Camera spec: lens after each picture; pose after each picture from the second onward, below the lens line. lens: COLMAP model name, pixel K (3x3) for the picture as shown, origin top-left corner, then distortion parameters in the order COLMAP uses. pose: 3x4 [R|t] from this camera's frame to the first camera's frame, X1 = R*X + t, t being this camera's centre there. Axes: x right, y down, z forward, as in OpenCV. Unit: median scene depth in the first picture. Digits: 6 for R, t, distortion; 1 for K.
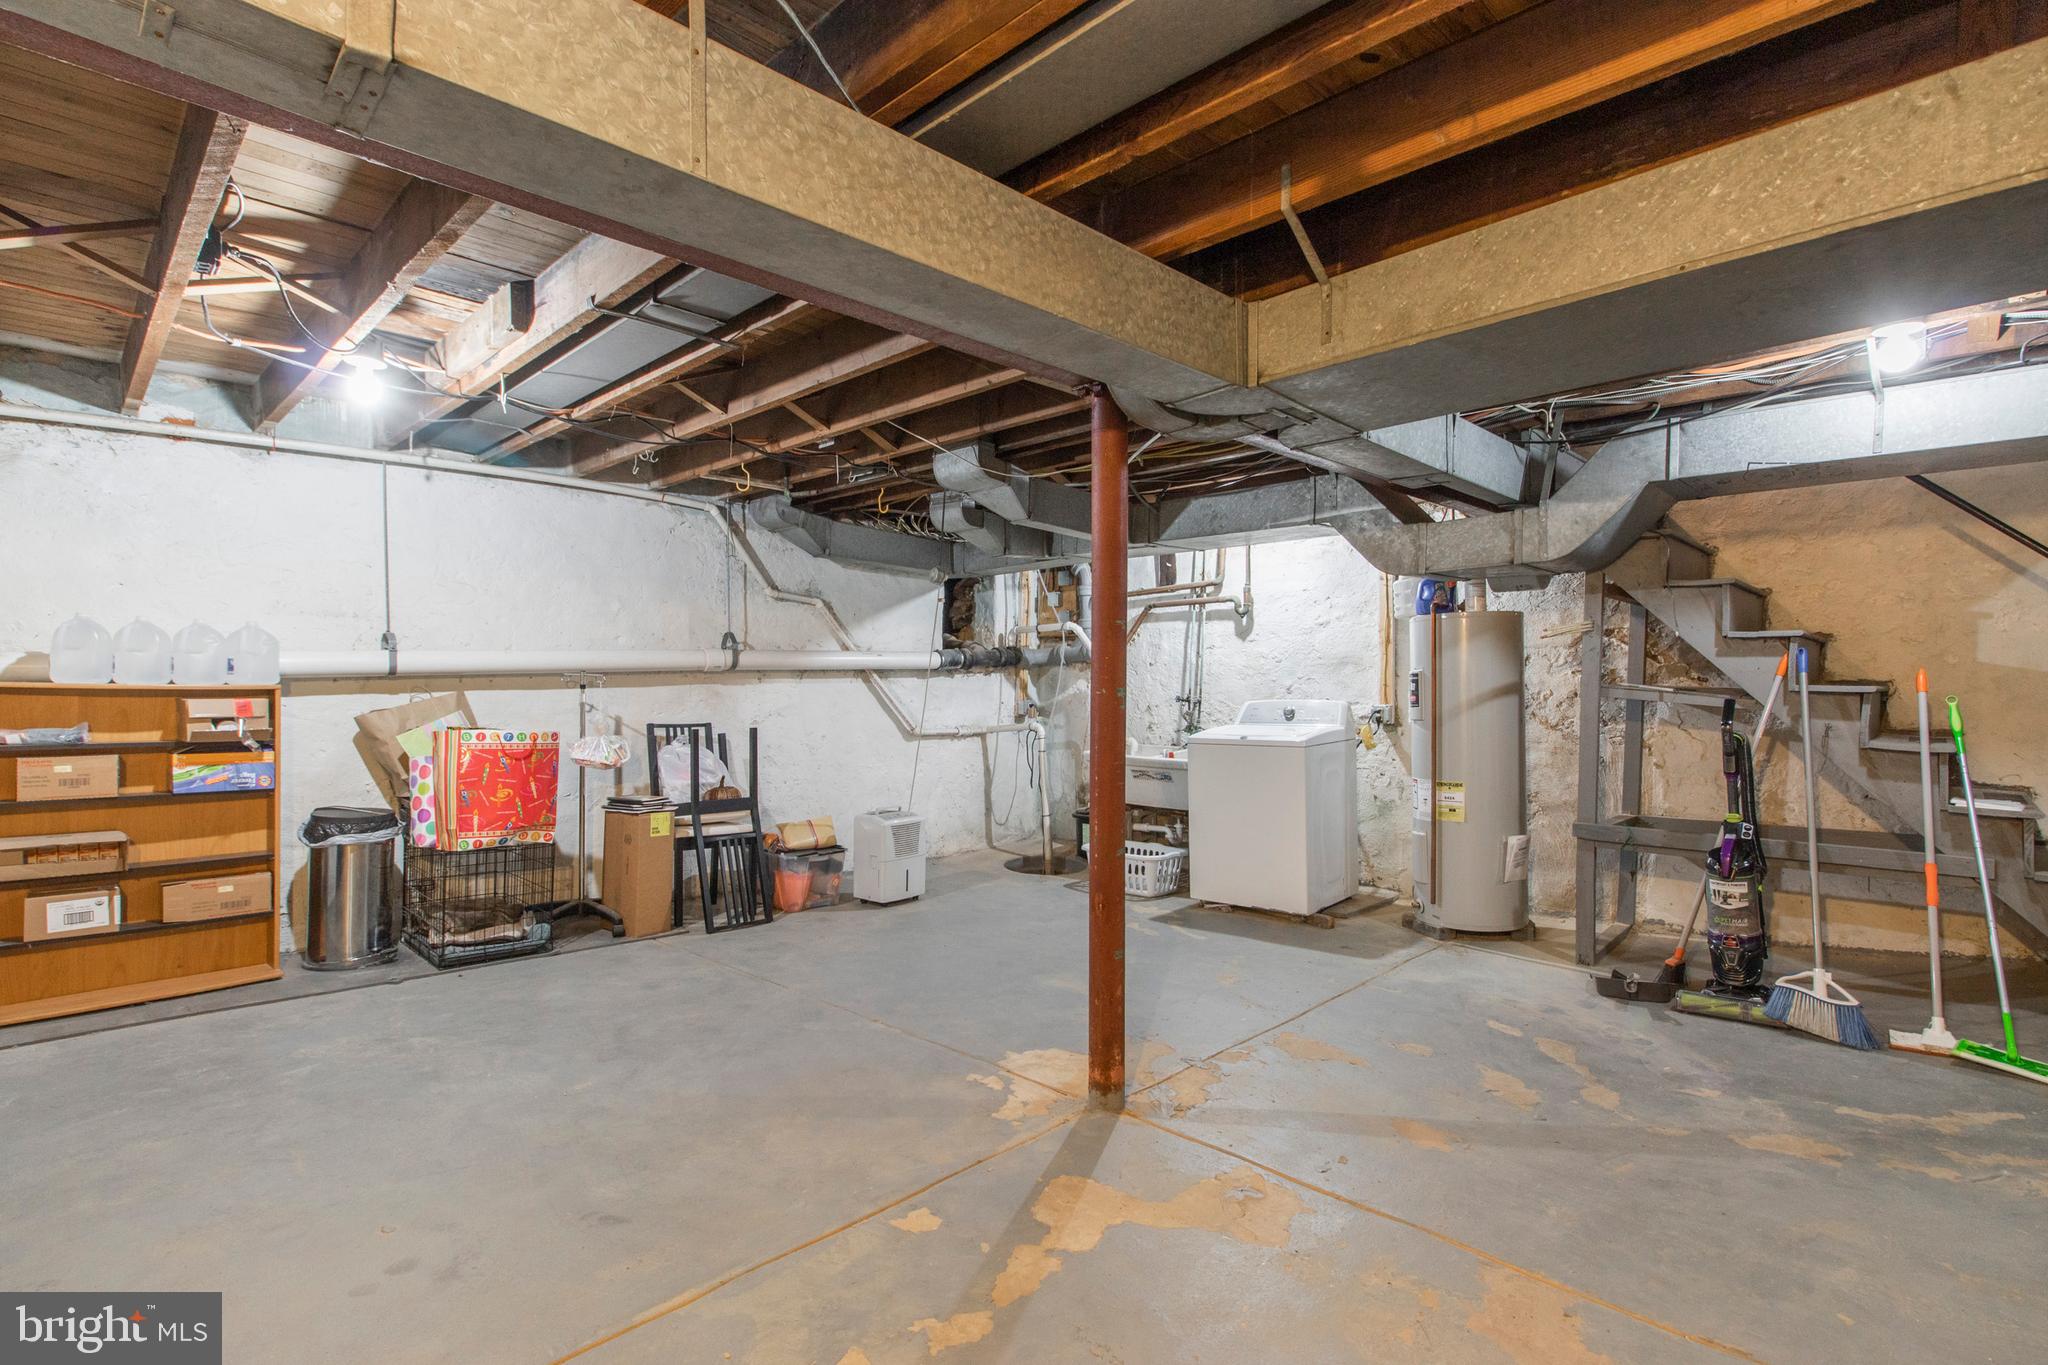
lens RADIAL K [[958.3, 0, 1035.8], [0, 958.3, 690.7], [0, 0, 1]] dist [0.001190, 0.000579]
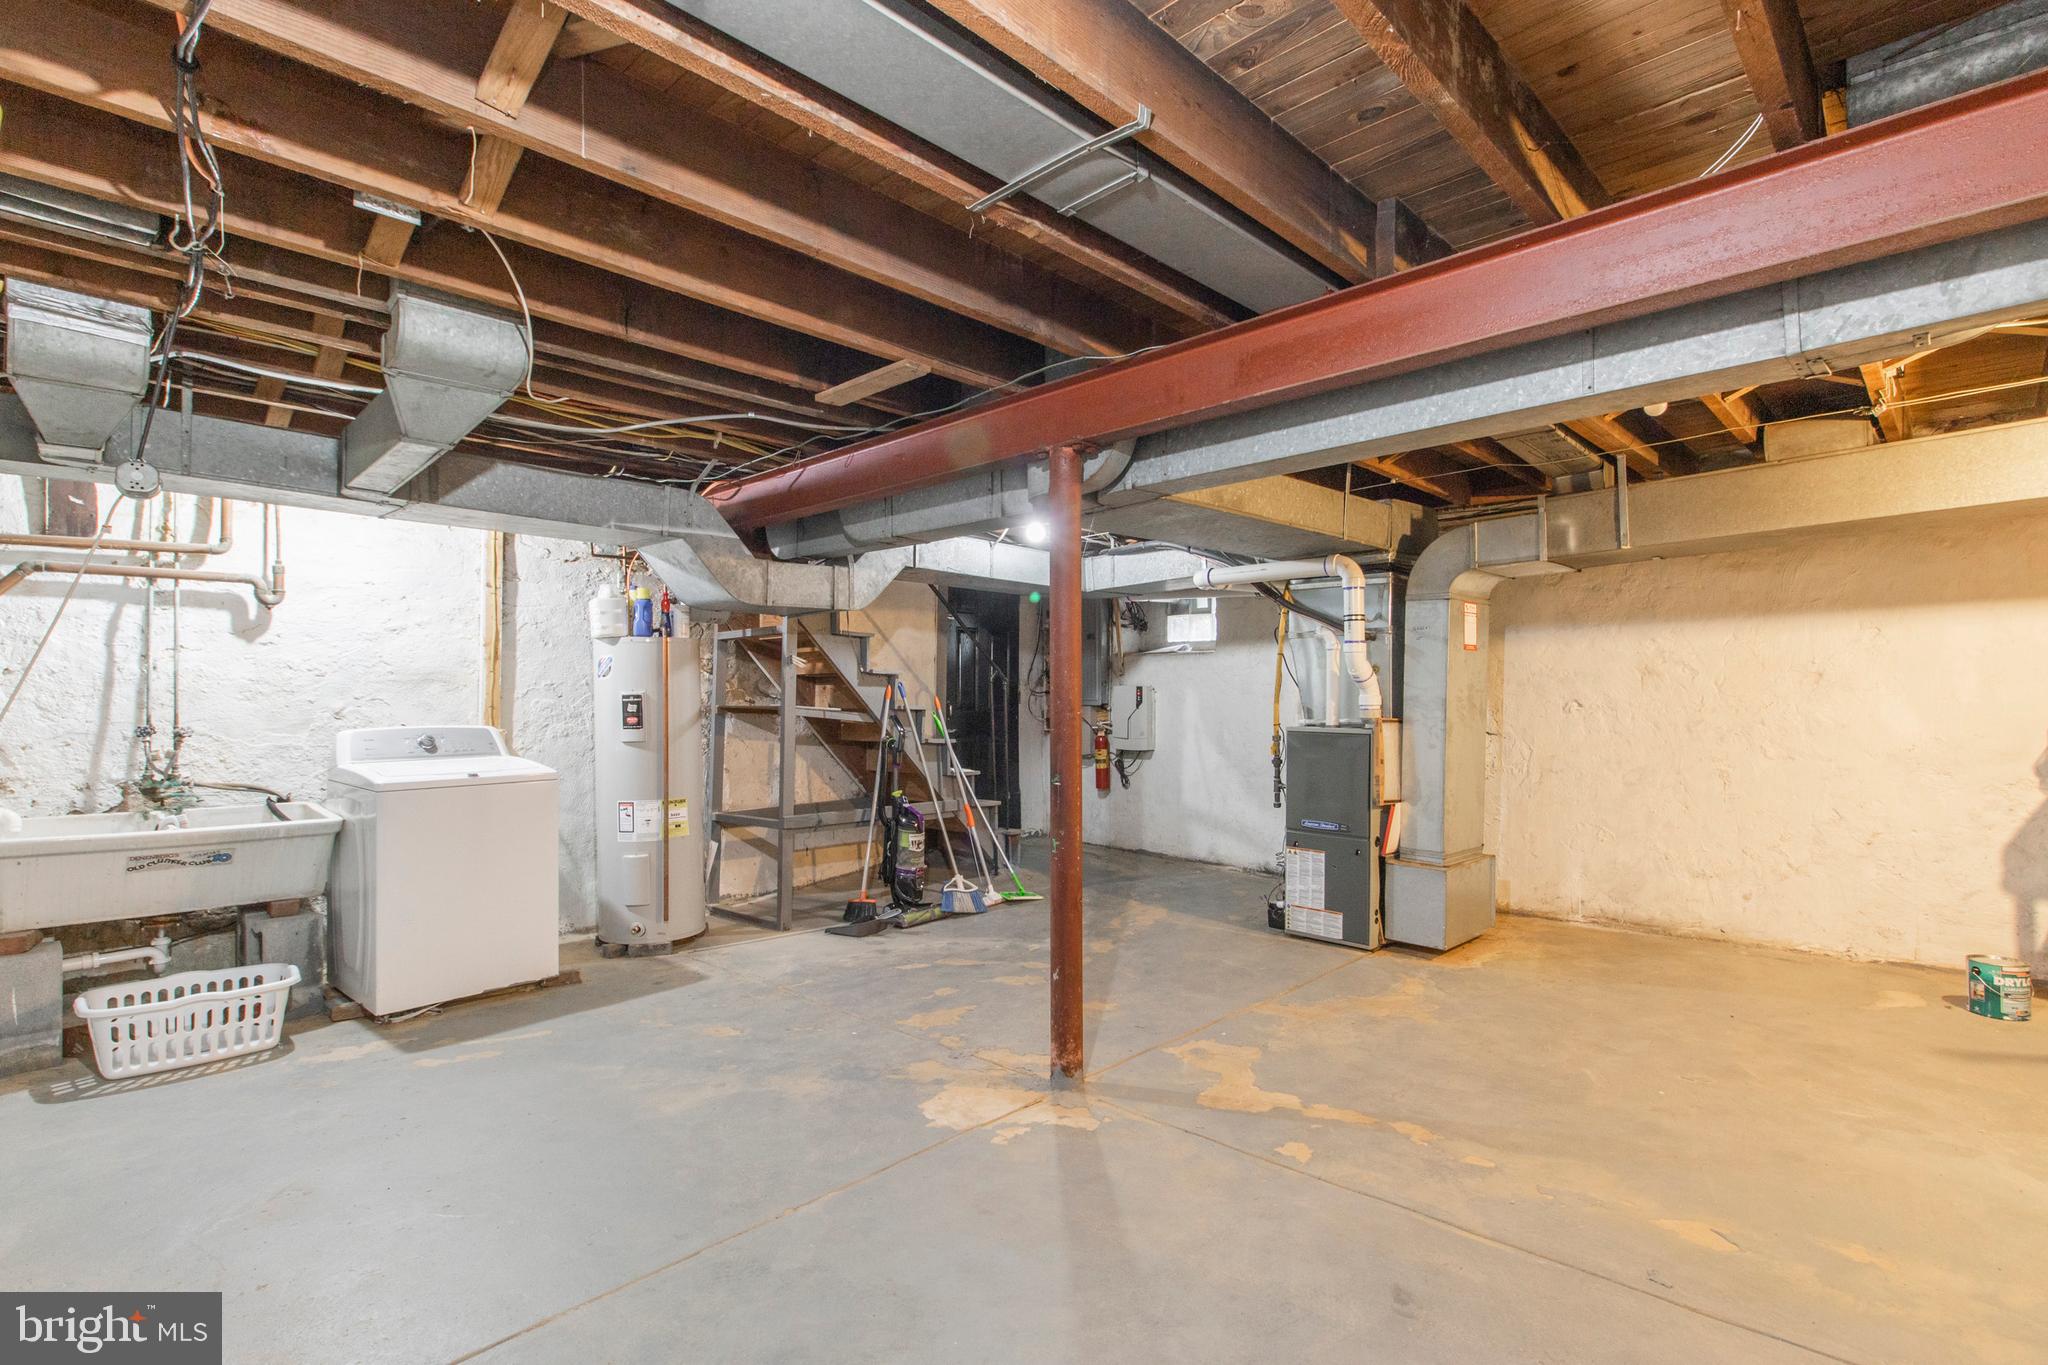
lens RADIAL K [[958.3, 0, 1035.1], [0, 958.3, 675.8], [0, 0, 1]] dist [0.001190, 0.000579]
pose [[0.011620, 0.029784, 0.999489, -0.858064], [0.009290, 0.999510, -0.029892, -0.006271], [-0.999889, 0.009632, 0.011338, 0.833348]]
